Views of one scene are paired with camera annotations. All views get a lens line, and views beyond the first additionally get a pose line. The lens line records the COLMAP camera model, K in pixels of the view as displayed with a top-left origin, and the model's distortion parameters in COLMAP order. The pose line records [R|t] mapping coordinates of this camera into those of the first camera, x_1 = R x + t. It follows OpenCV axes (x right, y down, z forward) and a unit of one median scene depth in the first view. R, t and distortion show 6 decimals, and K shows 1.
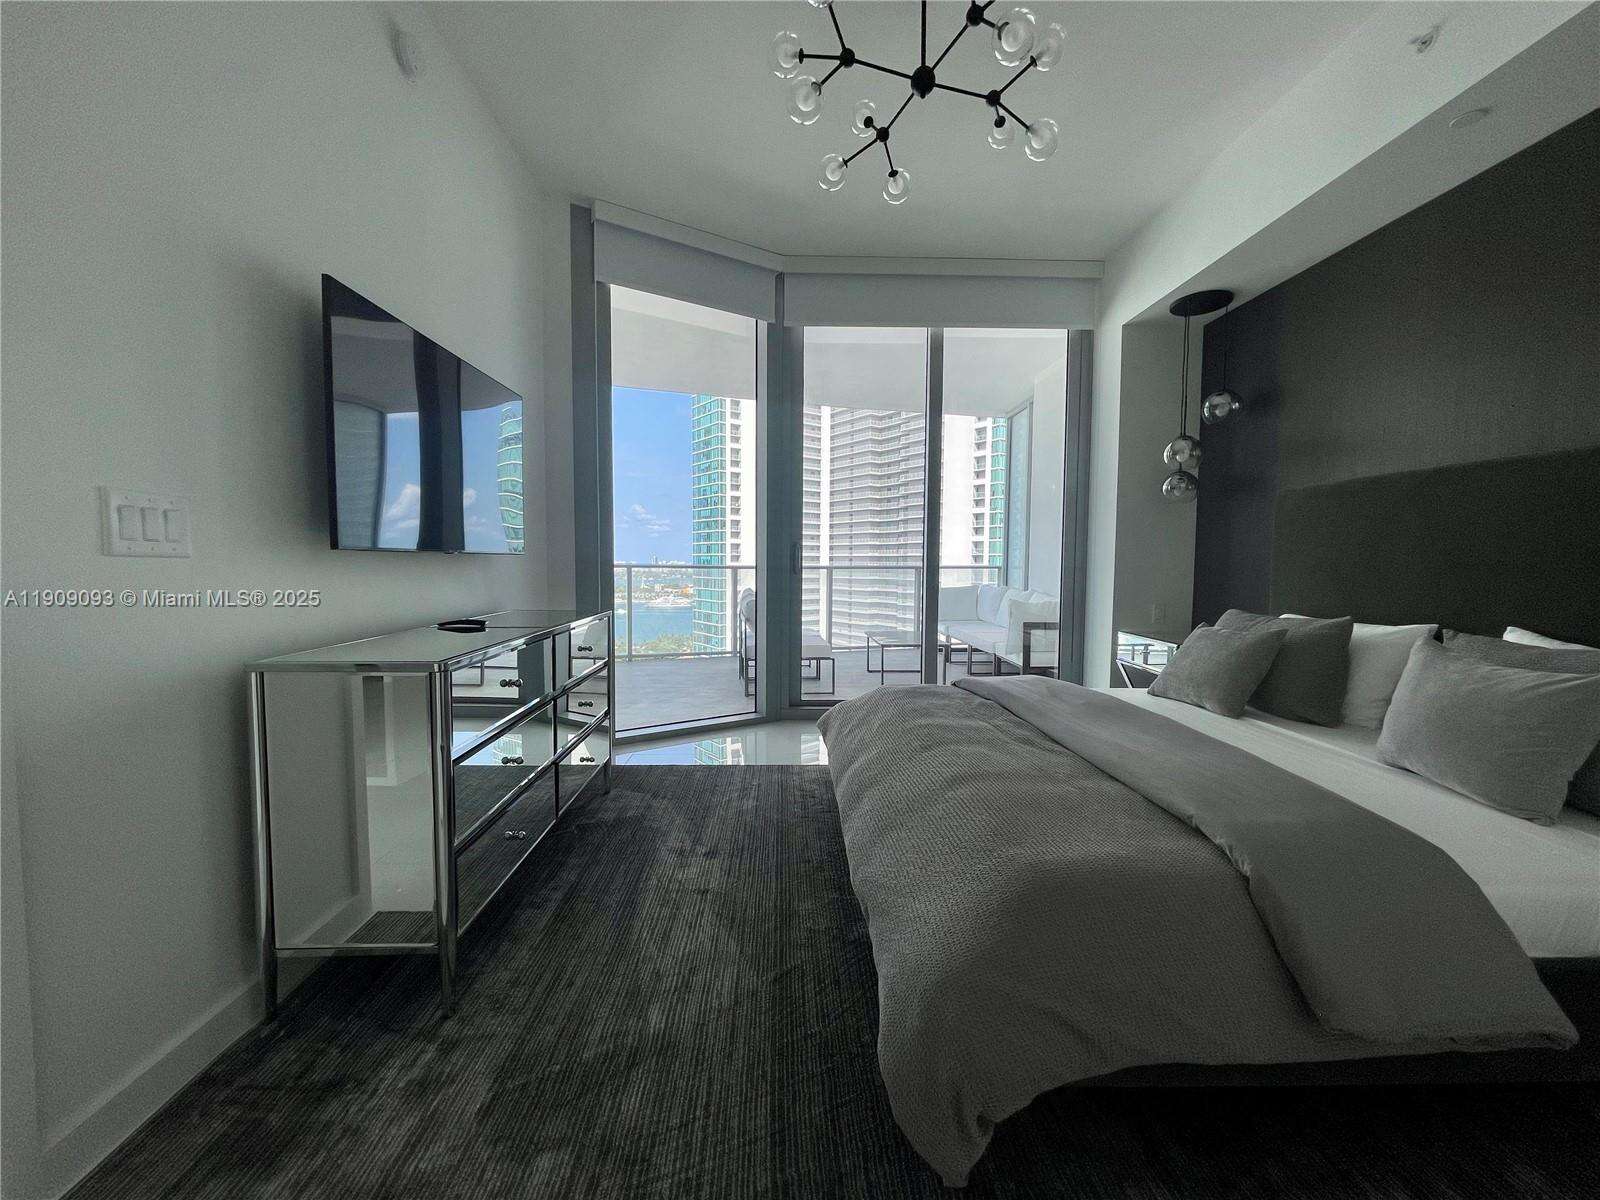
lens RADIAL K [[638.6, 0, 793.9], [0, 638.6, 592.3], [0, 0, 1]] dist [-0.004976, -0.000649]
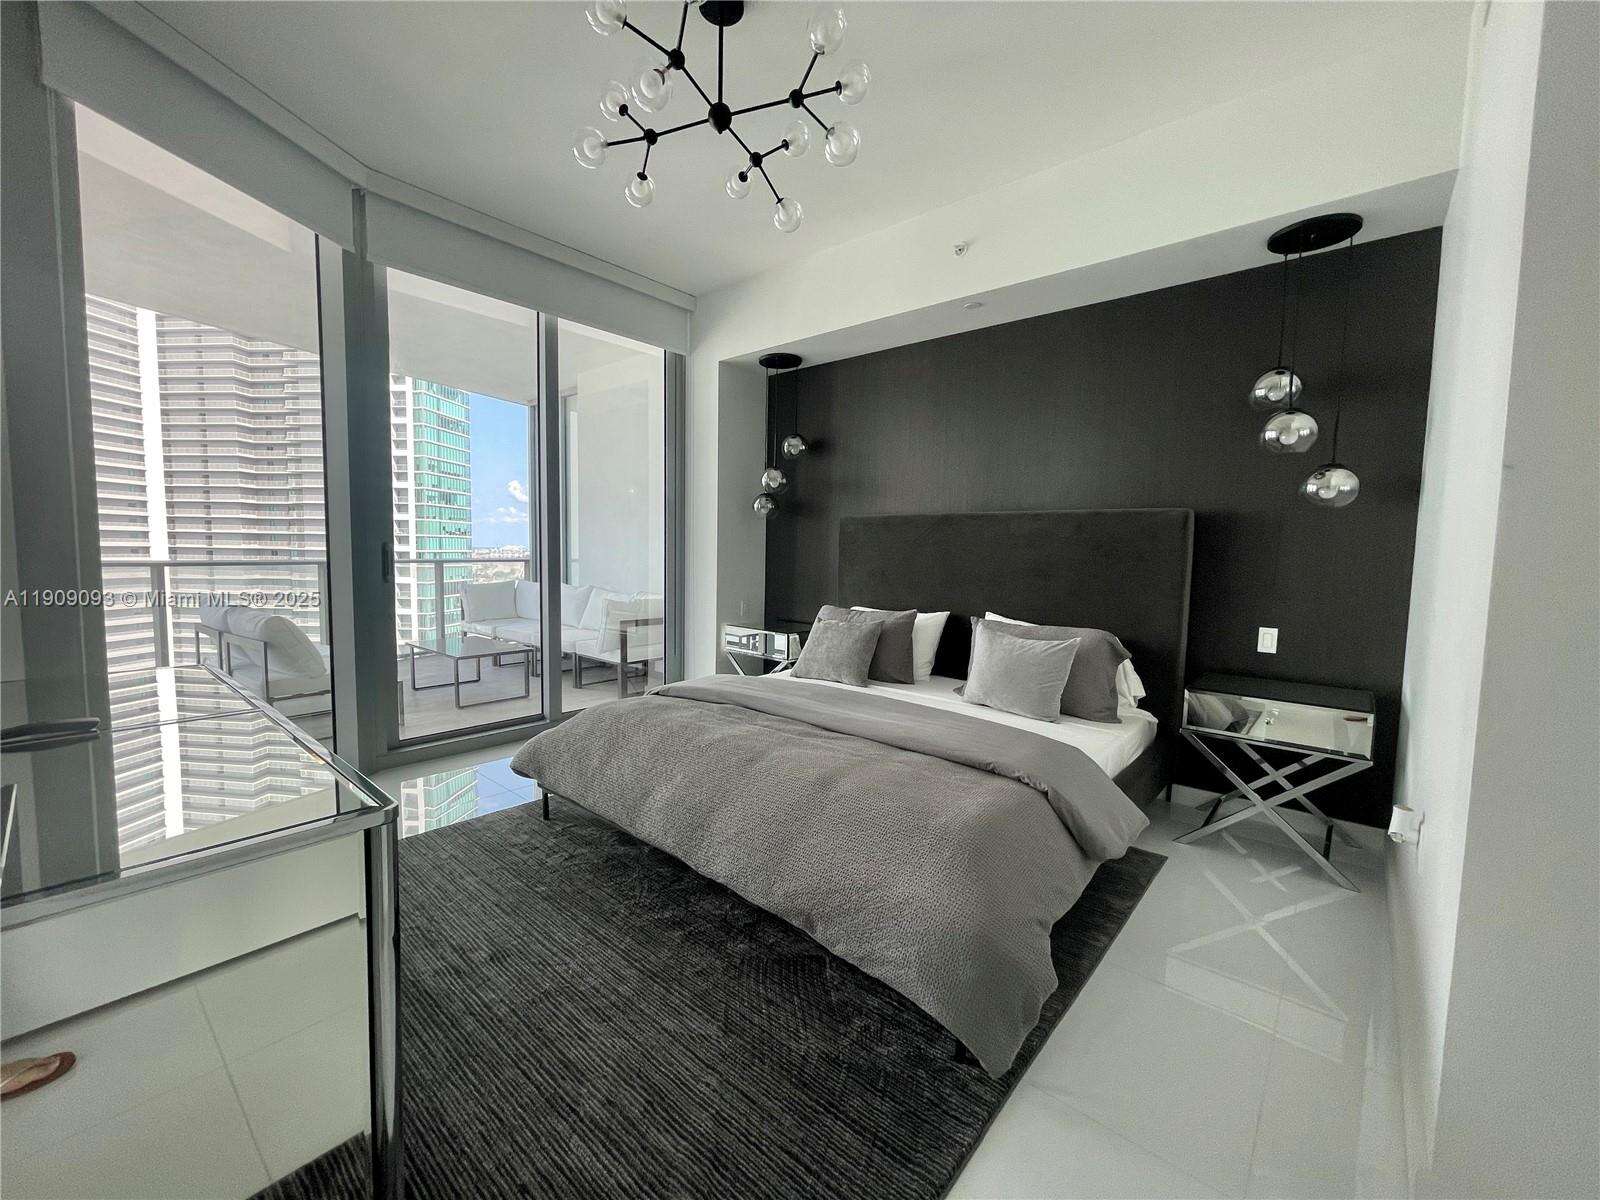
lens RADIAL K [[638.6, 0, 785.9], [0, 638.6, 593.4], [0, 0, 1]] dist [-0.004976, -0.000649]
pose [[0.676230, -0.044712, 0.735332, -0.289889], [0.022280, 0.998941, 0.040252, -0.043445], [-0.736354, -0.010836, 0.676510, 0.125786]]
